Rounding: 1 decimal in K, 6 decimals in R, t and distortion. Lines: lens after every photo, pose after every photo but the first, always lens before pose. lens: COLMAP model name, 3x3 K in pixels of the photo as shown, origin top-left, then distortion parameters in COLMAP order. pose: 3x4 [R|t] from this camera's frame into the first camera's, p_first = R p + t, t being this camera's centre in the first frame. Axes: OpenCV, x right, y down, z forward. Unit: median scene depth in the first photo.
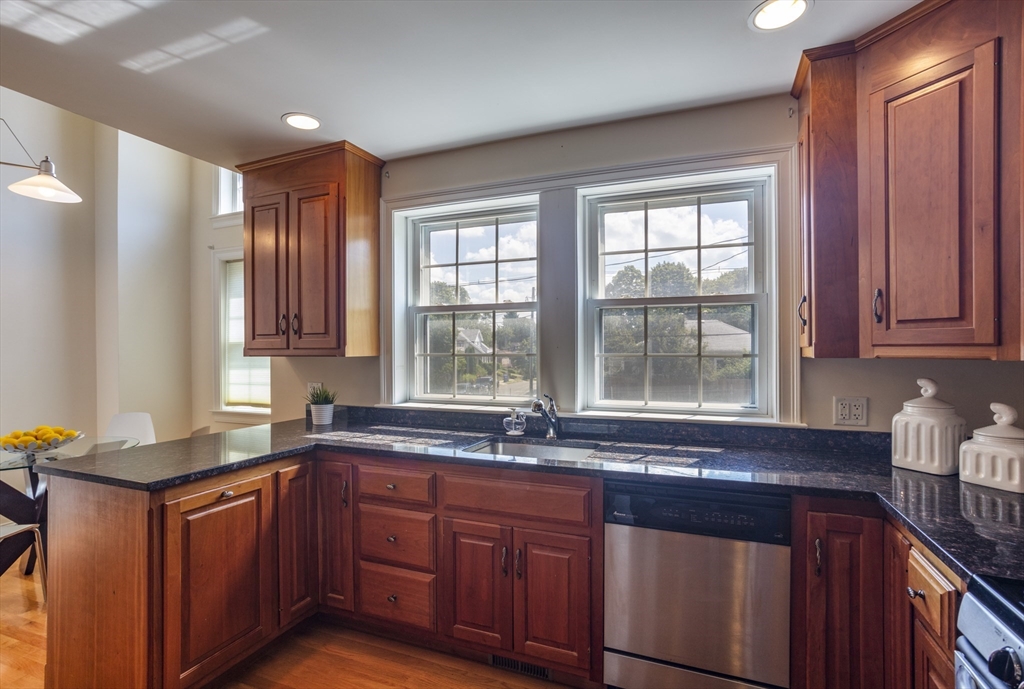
lens RADIAL K [[499.0, 0, 508.3], [0, 499.0, 346.1], [0, 0, 1]] dist [0.000036, 0.012140]
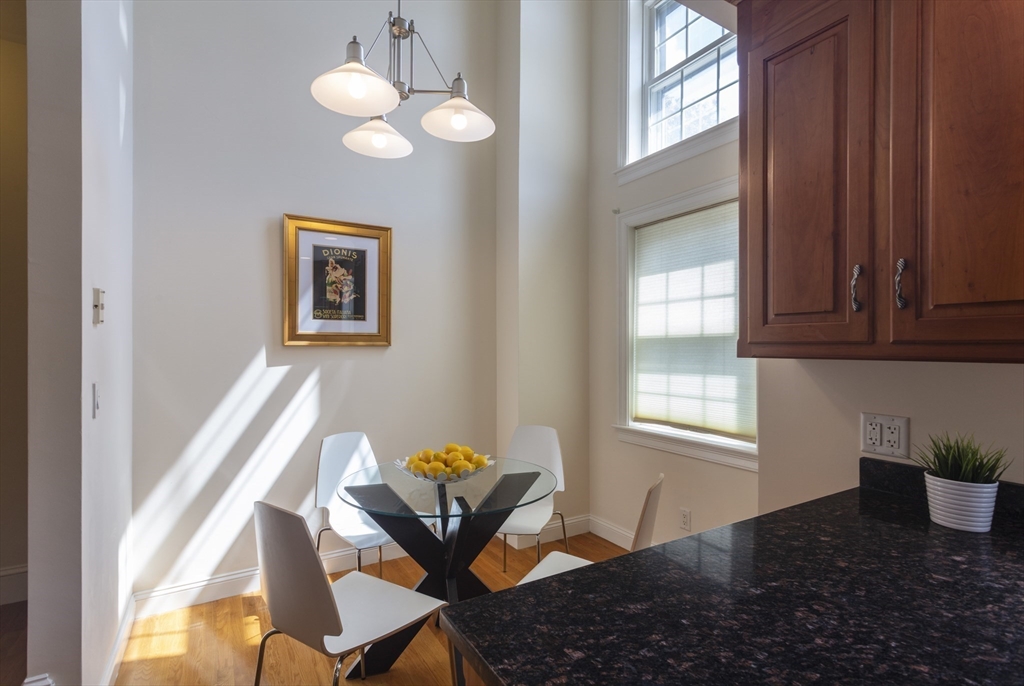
lens RADIAL K [[490.3, 0, 512.1], [0, 490.3, 349.2], [0, 0, 1]] dist [0.001563, 0.000336]
pose [[0.802999, 0.011298, -0.595873, -0.418333], [-0.005402, 0.999917, 0.011680, 0.006799], [0.595955, -0.006160, 0.802994, 0.465467]]
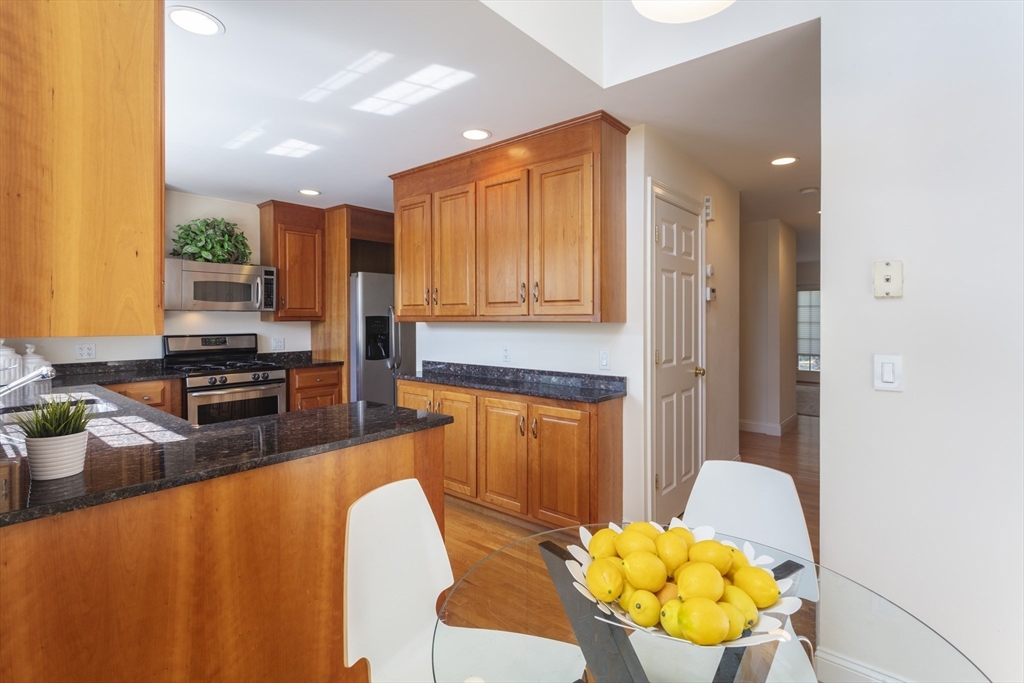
lens RADIAL K [[489.1, 0, 511.7], [0, 489.1, 320.0], [0, 0, 1]] dist [0.001101, 0.000092]
pose [[-0.950200, 0.010539, 0.311461, -0.911303], [0.009618, 0.999944, -0.004494, 0.014889], [-0.311491, -0.001274, -0.950248, 1.310682]]
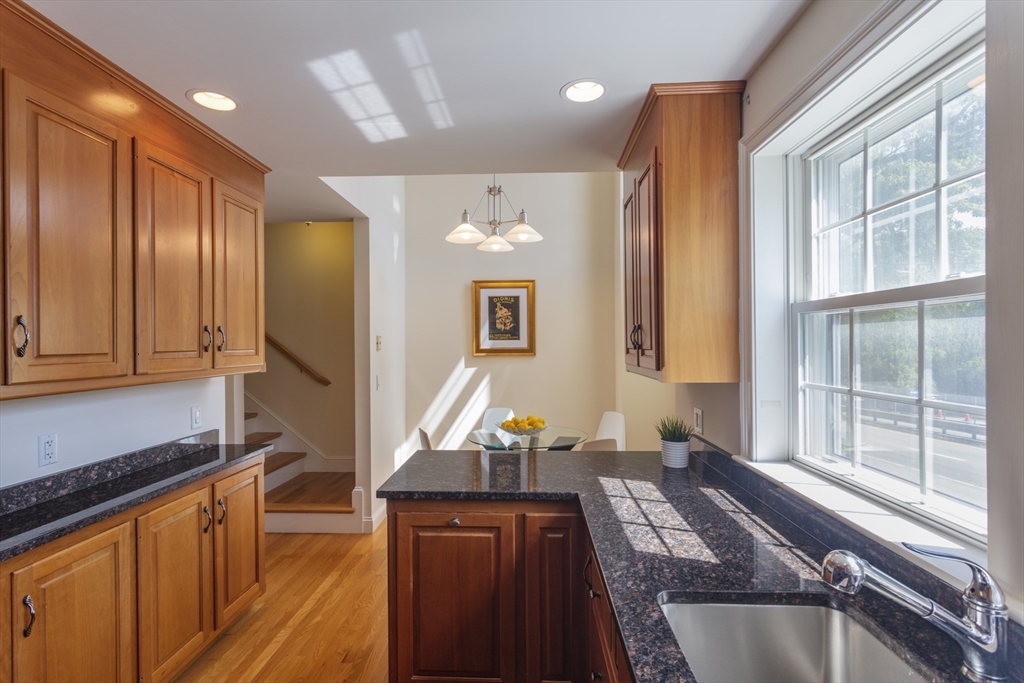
lens RADIAL K [[490.2, 0, 512.0], [0, 490.2, 341.5], [0, 0, 1]] dist [-0.000384, 0.000025]
pose [[0.345575, 0.001670, -0.938390, 0.253866], [0.007719, 0.999960, 0.004622, -0.041679], [0.938360, -0.008841, 0.345548, 0.517006]]
